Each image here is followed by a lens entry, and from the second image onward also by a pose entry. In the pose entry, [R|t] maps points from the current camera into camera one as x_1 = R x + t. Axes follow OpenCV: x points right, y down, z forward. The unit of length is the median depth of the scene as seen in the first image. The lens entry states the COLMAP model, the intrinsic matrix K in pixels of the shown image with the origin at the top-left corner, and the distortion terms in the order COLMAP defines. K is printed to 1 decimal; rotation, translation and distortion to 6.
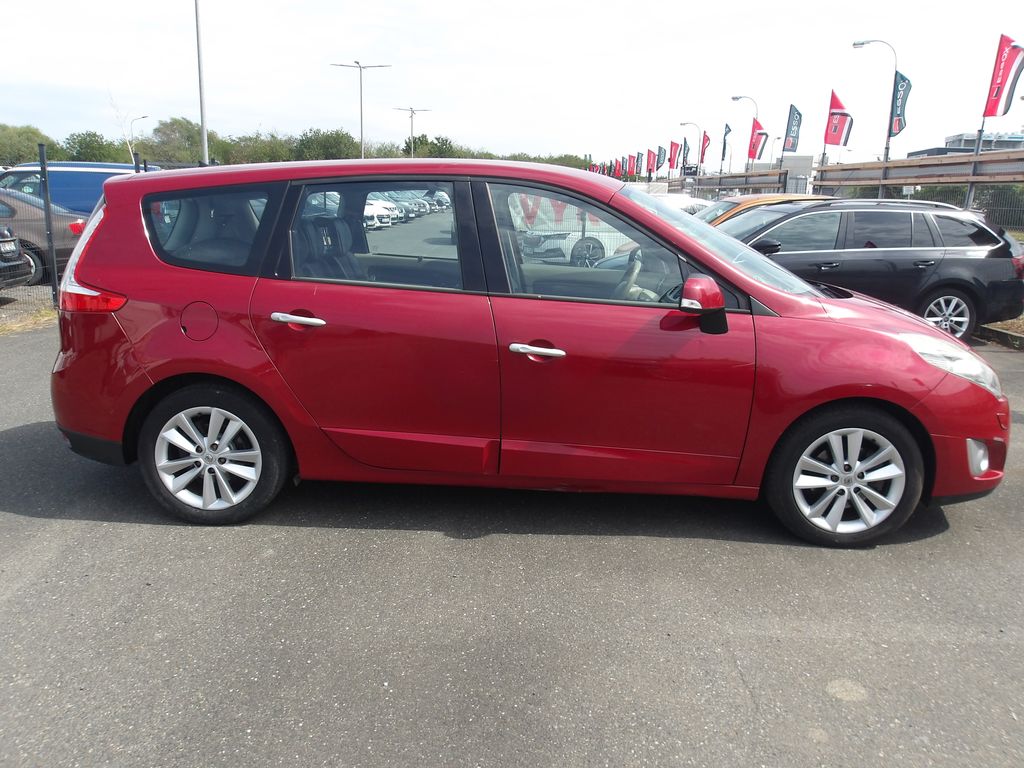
lens RADIAL K [[849.5, 0, 500.9], [0, 849.5, 391.0], [0, 0, 1]] dist [-0.016844, 0.018678]
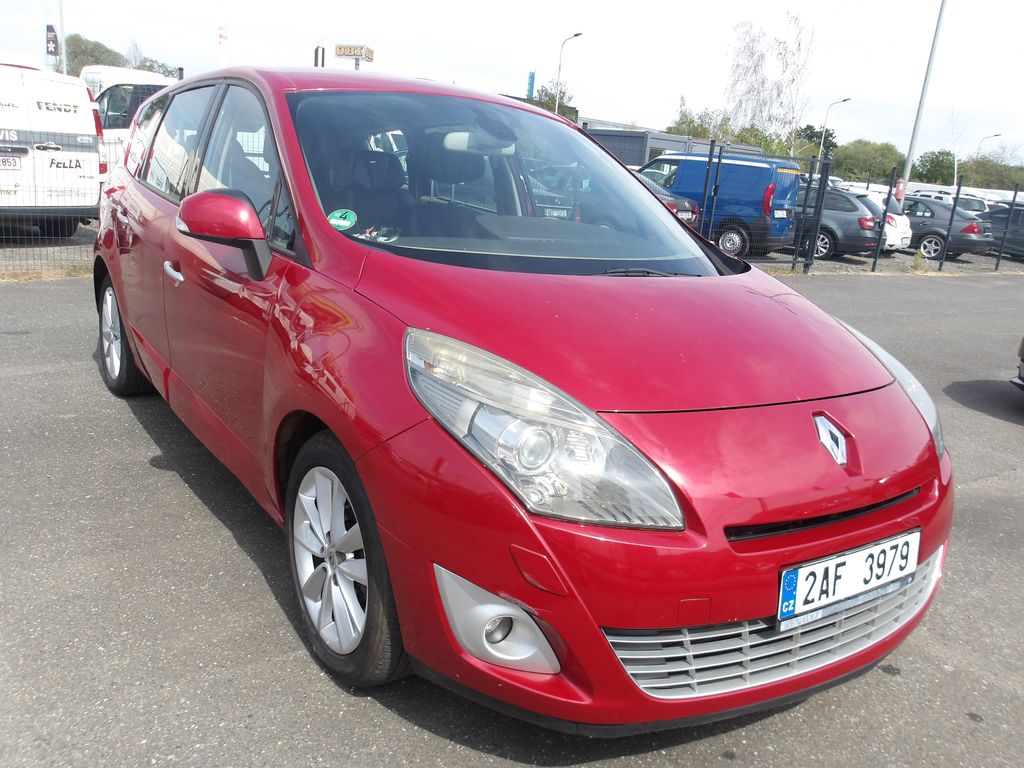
lens RADIAL K [[849.5, 0, 510.3], [0, 849.5, 387.8], [0, 0, 1]] dist [-0.016844, 0.018678]
pose [[0.615392, 0.230668, -0.753714, 0.888143], [-0.248673, 0.964204, 0.092050, -0.093846], [0.747967, 0.130782, 0.650724, 0.671582]]
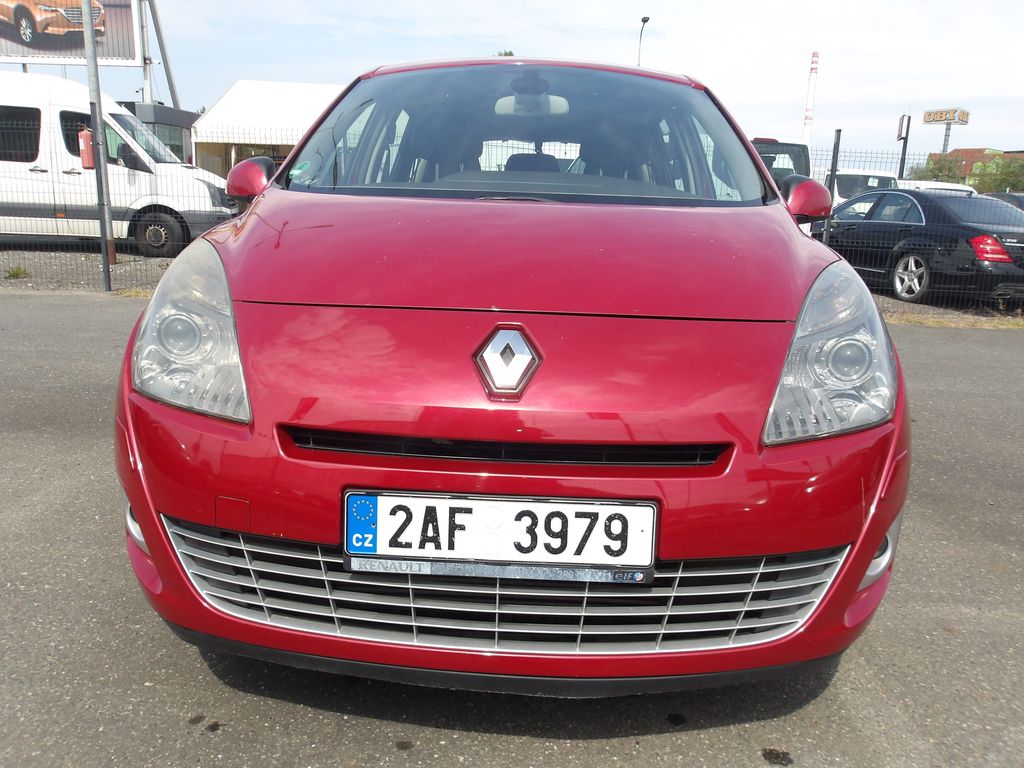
lens RADIAL K [[849.5, 0, 503.9], [0, 849.5, 381.2], [0, 0, 1]] dist [-0.016844, 0.018678]
pose [[0.027667, 0.181390, -0.983022, 1.022357], [-0.251546, 0.953016, 0.168773, -0.120903], [0.967450, 0.242606, 0.071996, 1.133821]]
